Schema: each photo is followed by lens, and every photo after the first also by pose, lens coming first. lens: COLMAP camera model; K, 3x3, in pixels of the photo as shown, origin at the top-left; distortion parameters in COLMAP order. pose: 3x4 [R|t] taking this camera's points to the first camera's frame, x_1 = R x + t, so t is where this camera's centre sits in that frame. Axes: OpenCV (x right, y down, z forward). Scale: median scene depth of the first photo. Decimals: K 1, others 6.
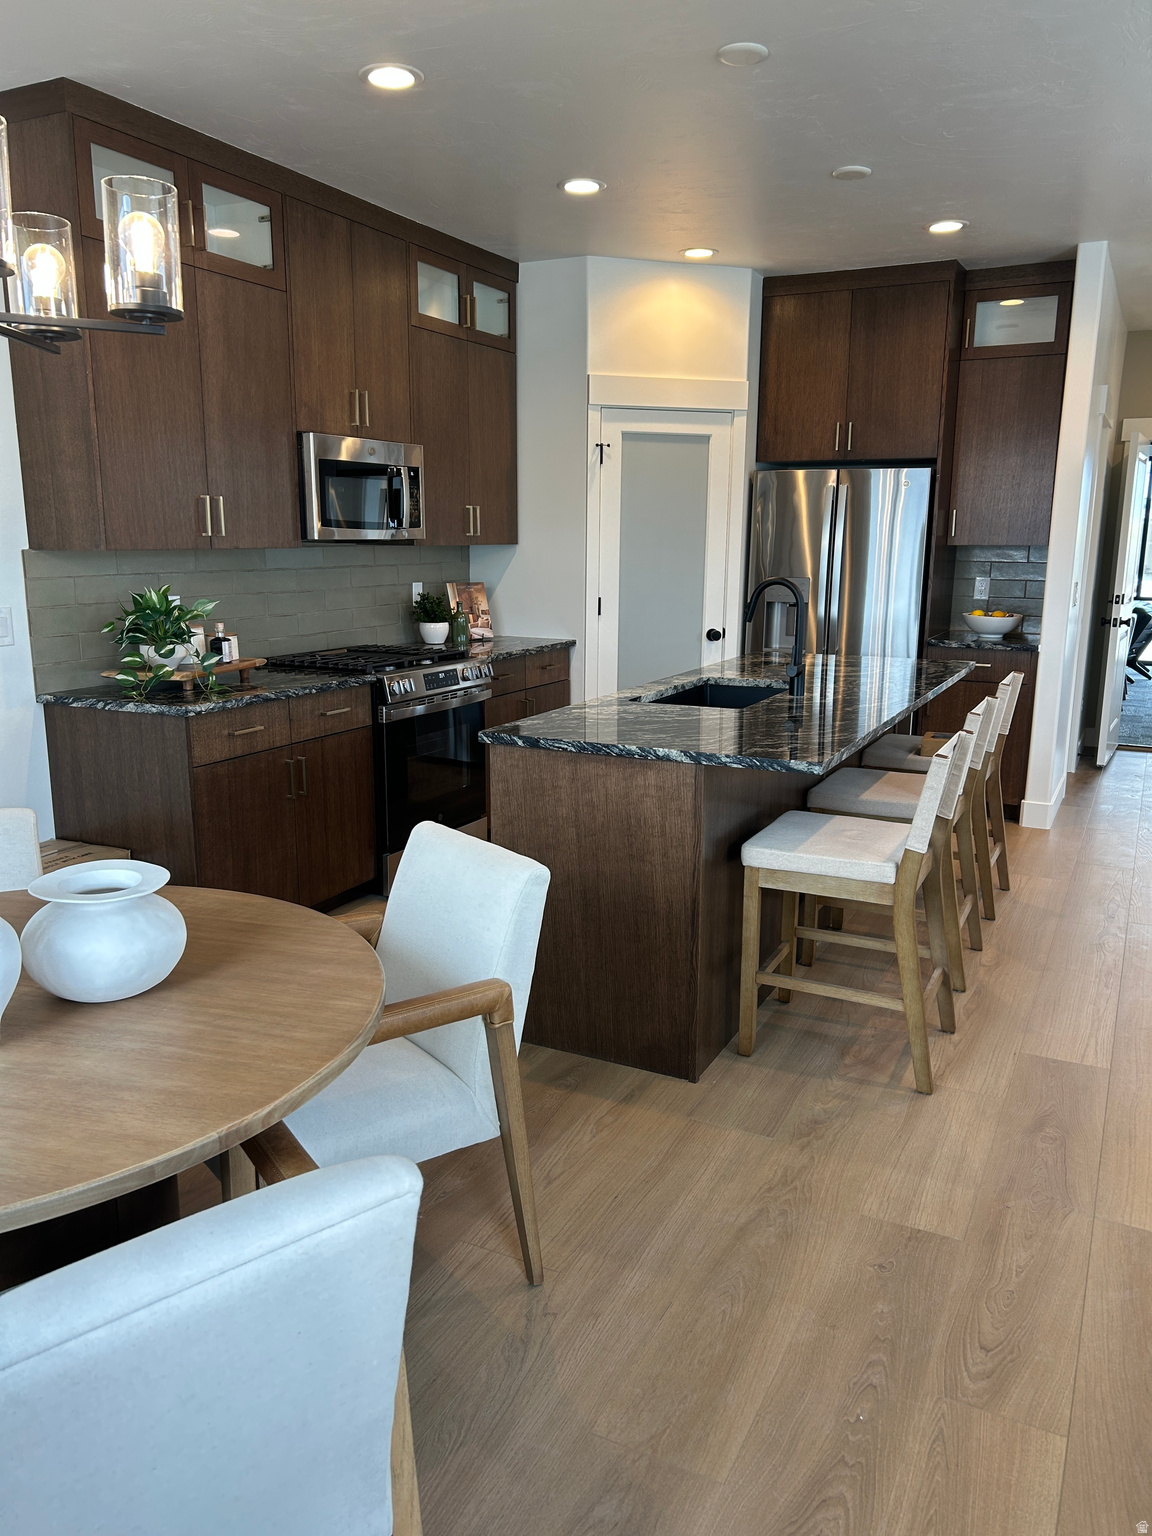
lens RADIAL K [[1152.8, 0, 582.7], [0, 1152.8, 777.8], [0, 0, 1]] dist [0.060856, -0.070667]
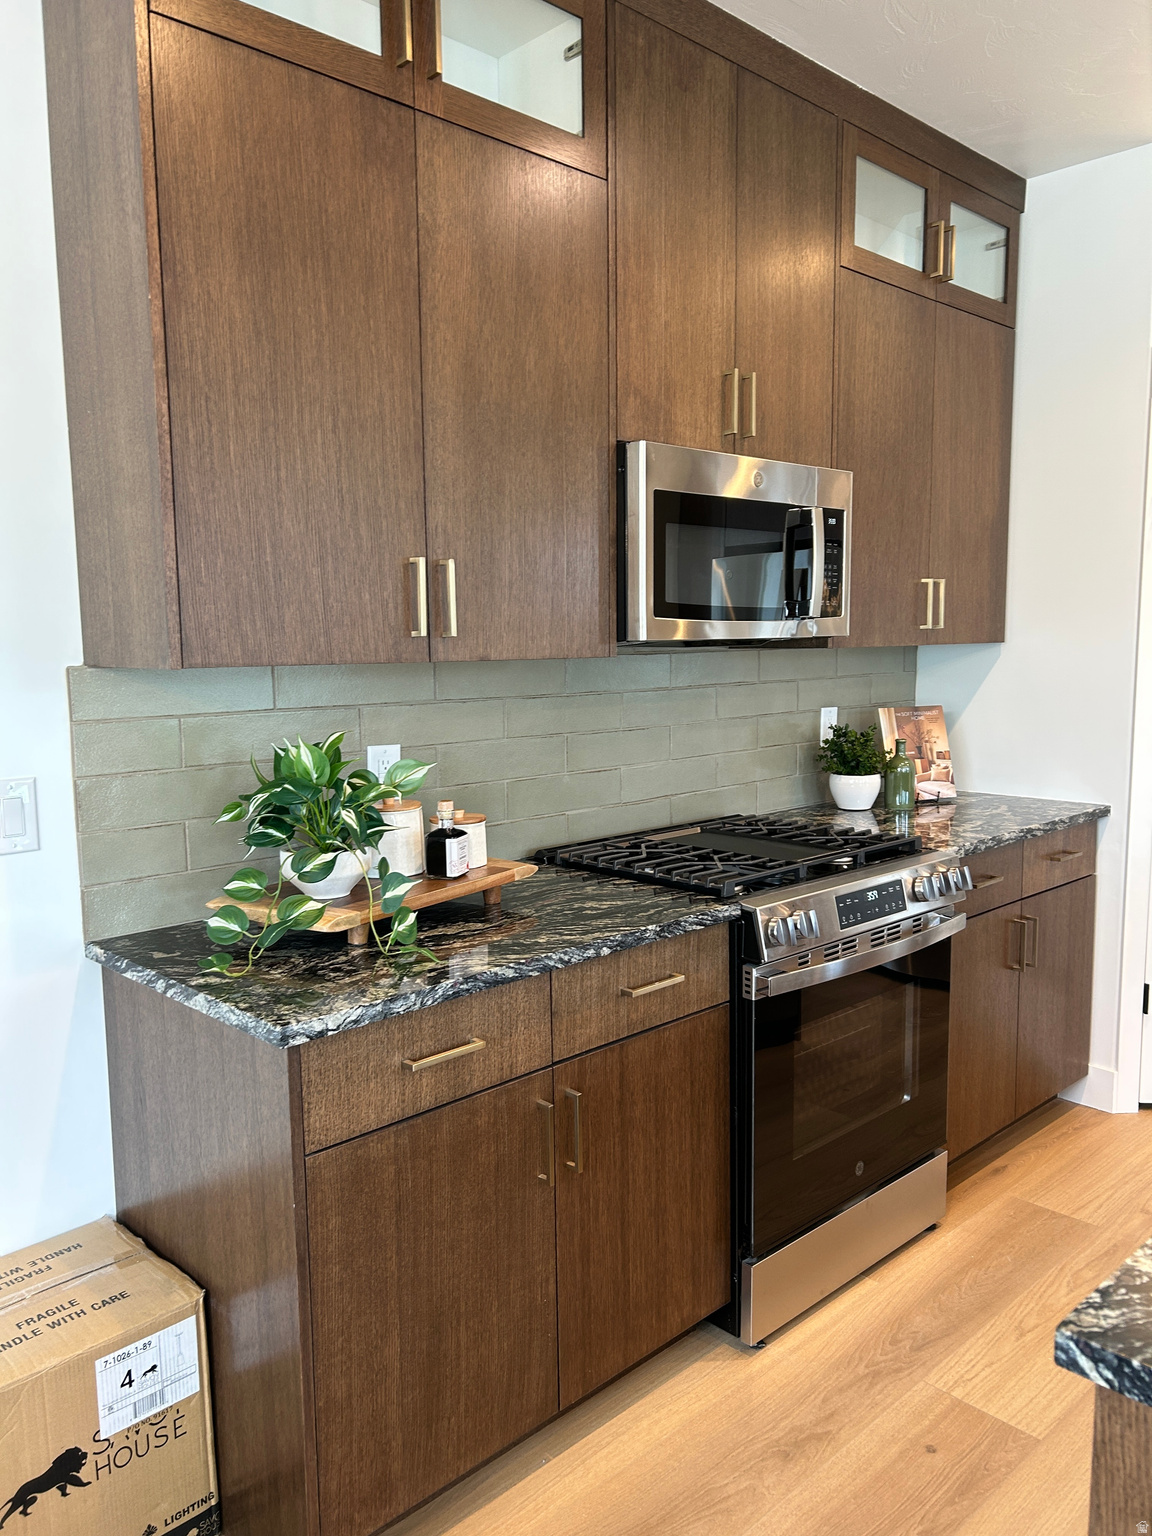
lens RADIAL K [[1152.8, 0, 598.3], [0, 1152.8, 776.2], [0, 0, 1]] dist [0.060856, -0.070667]
pose [[0.944791, 0.025610, -0.326672, -0.072464], [-0.053790, 0.995539, -0.077522, -0.097976], [0.323229, 0.090814, 0.941953, 0.483960]]
